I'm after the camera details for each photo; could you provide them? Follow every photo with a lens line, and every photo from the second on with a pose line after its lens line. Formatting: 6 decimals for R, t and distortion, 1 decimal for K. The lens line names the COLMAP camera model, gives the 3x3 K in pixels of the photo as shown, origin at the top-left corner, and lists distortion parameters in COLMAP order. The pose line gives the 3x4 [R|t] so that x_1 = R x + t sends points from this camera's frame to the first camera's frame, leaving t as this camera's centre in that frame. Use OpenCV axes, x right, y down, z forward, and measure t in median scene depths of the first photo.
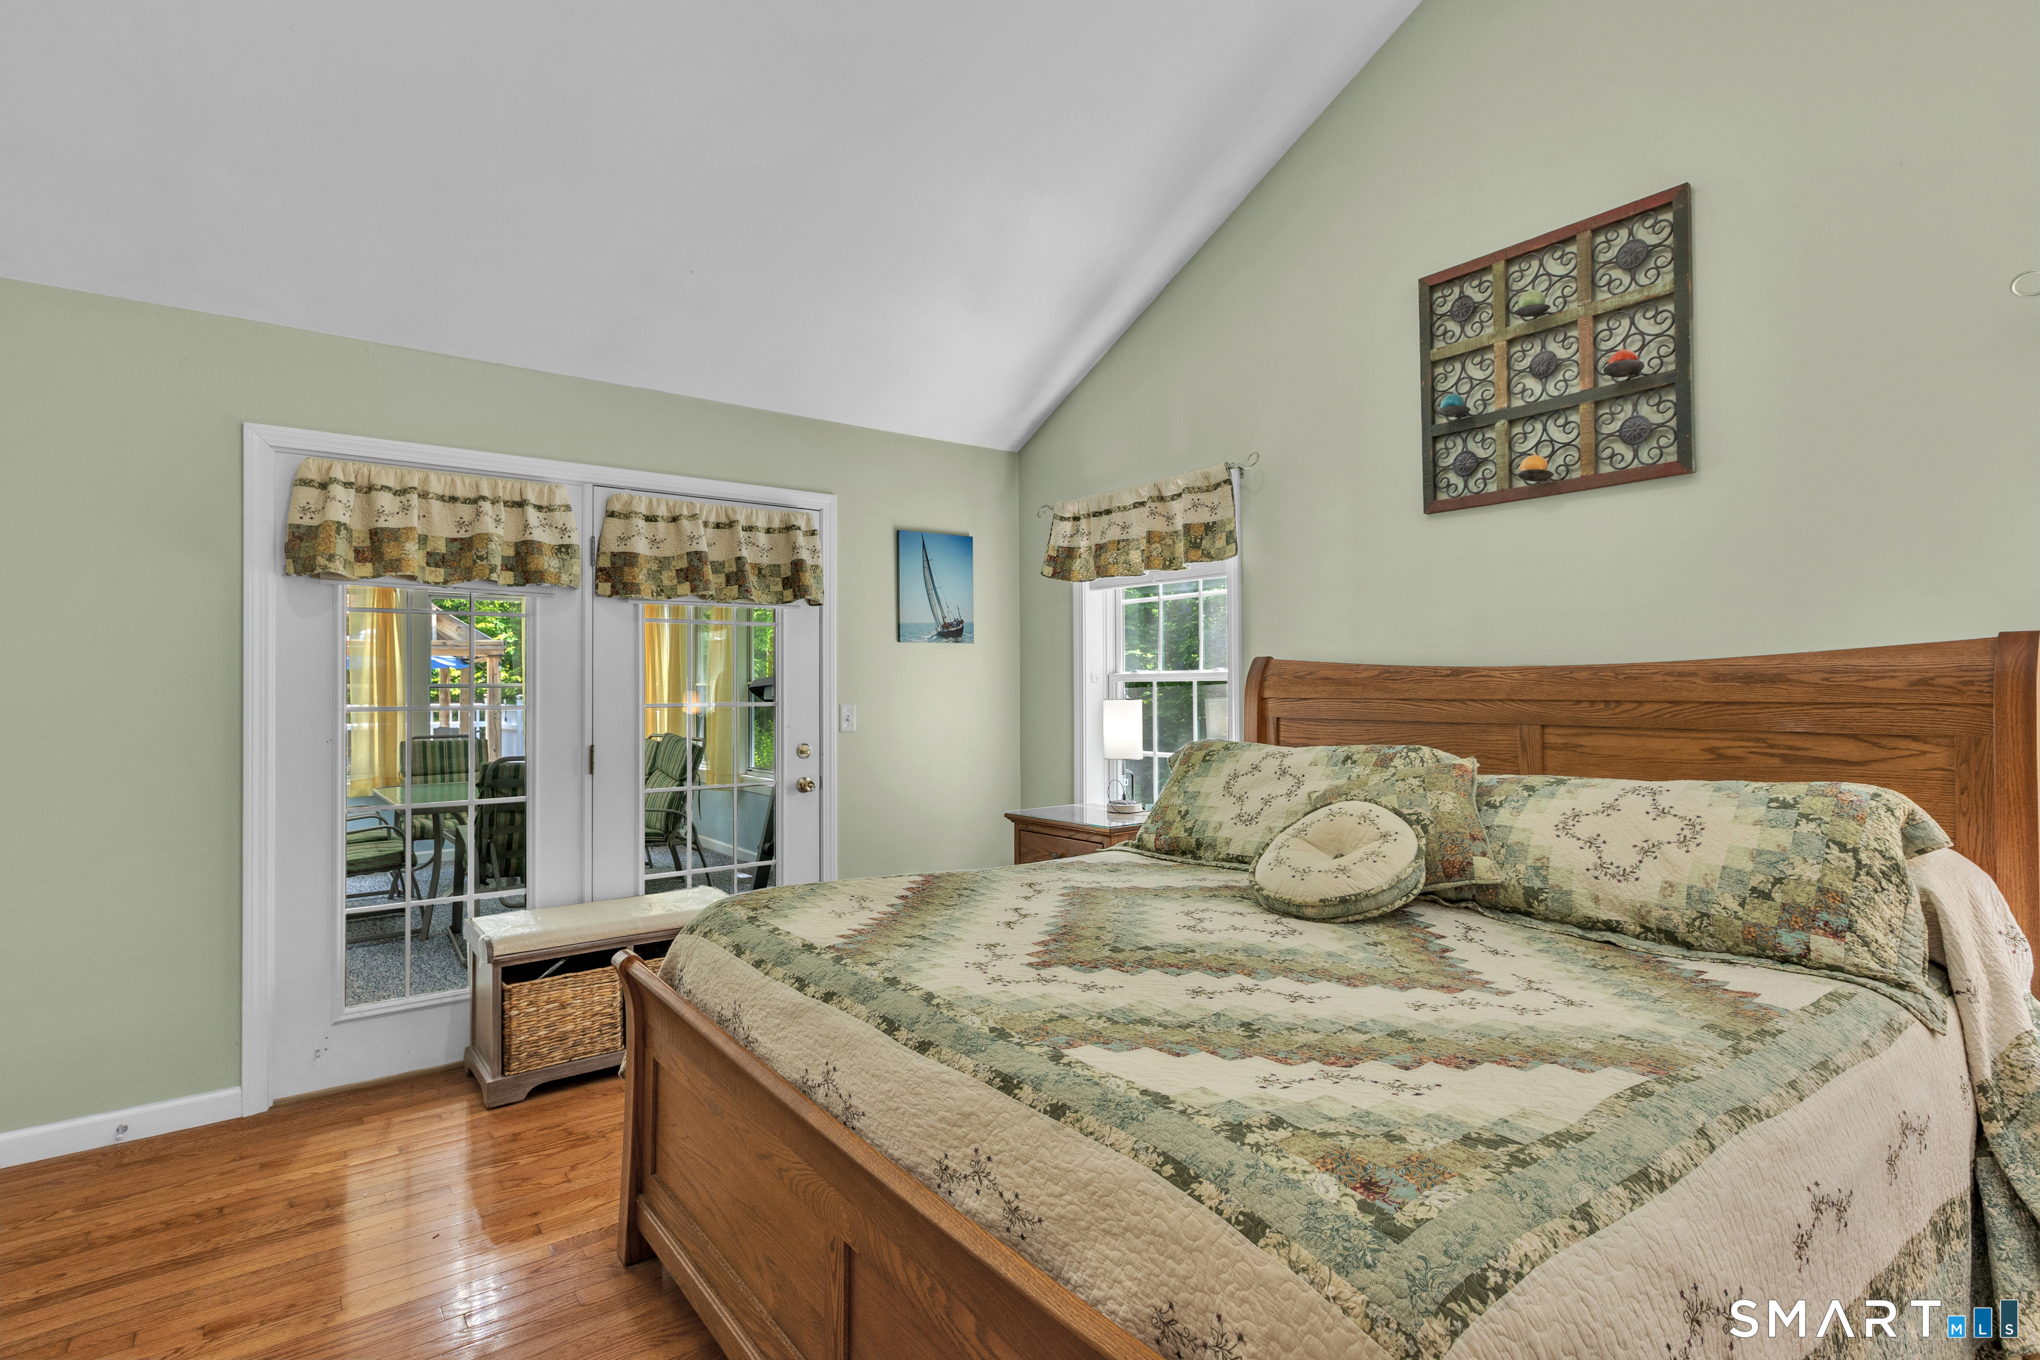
lens RADIAL K [[1010.0, 0, 1023.3], [0, 1010.0, 678.8], [0, 0, 1]] dist [0.000913, -0.000065]
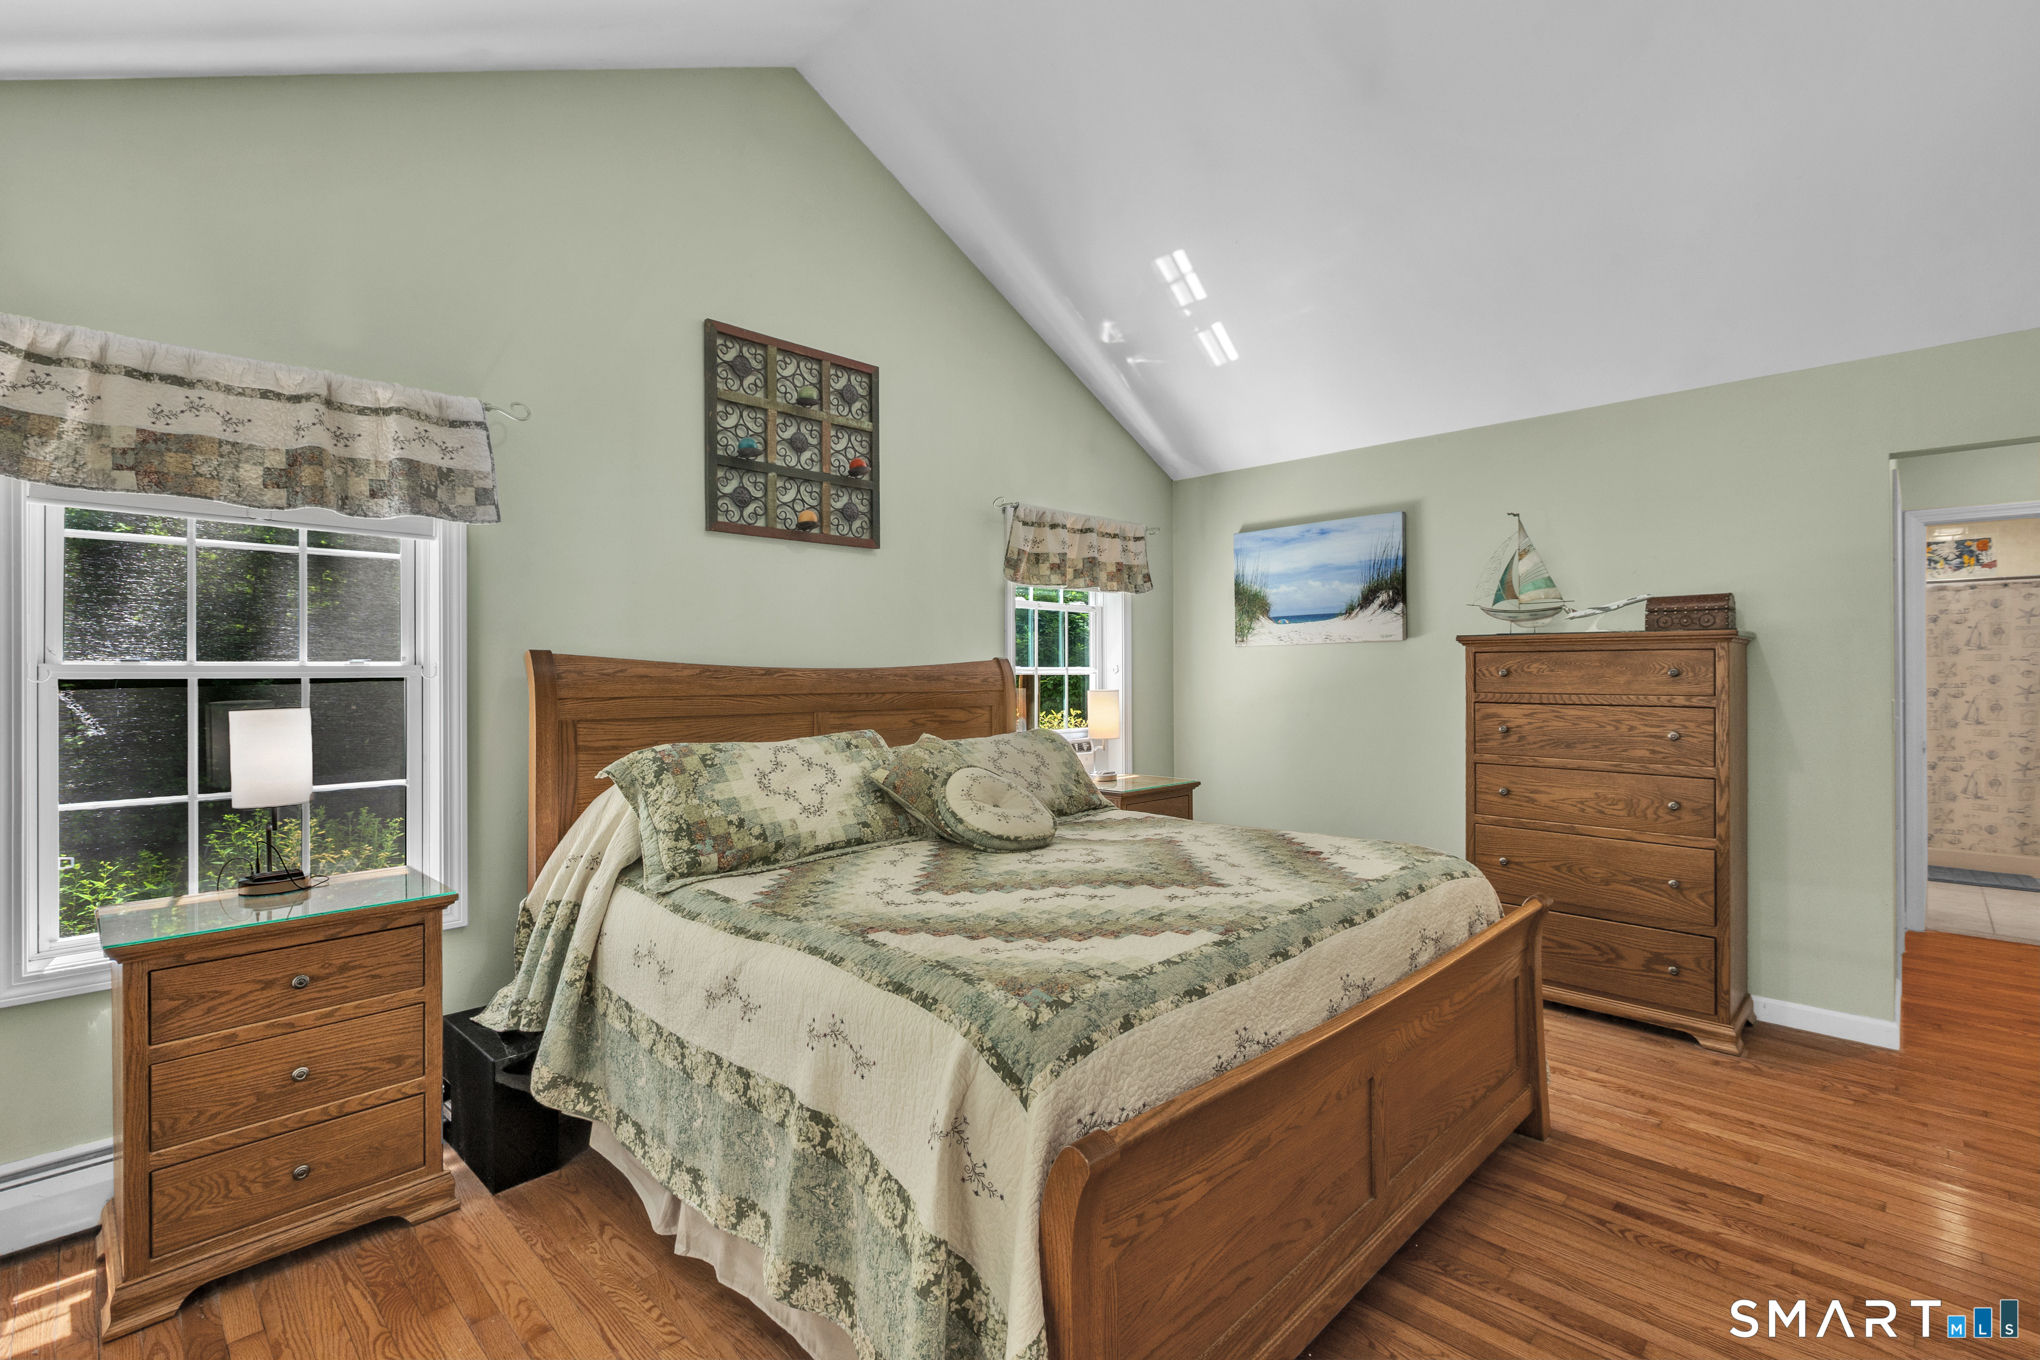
lens RADIAL K [[920.0, 0, 1019.0], [0, 920.0, 675.7], [0, 0, 1]] dist [0.000238, 0.000232]
pose [[-0.137654, 0.006399, 0.990460, -0.686481], [-0.002629, 0.999973, -0.006826, 0.004574], [-0.990477, -0.003544, -0.137633, 0.833253]]
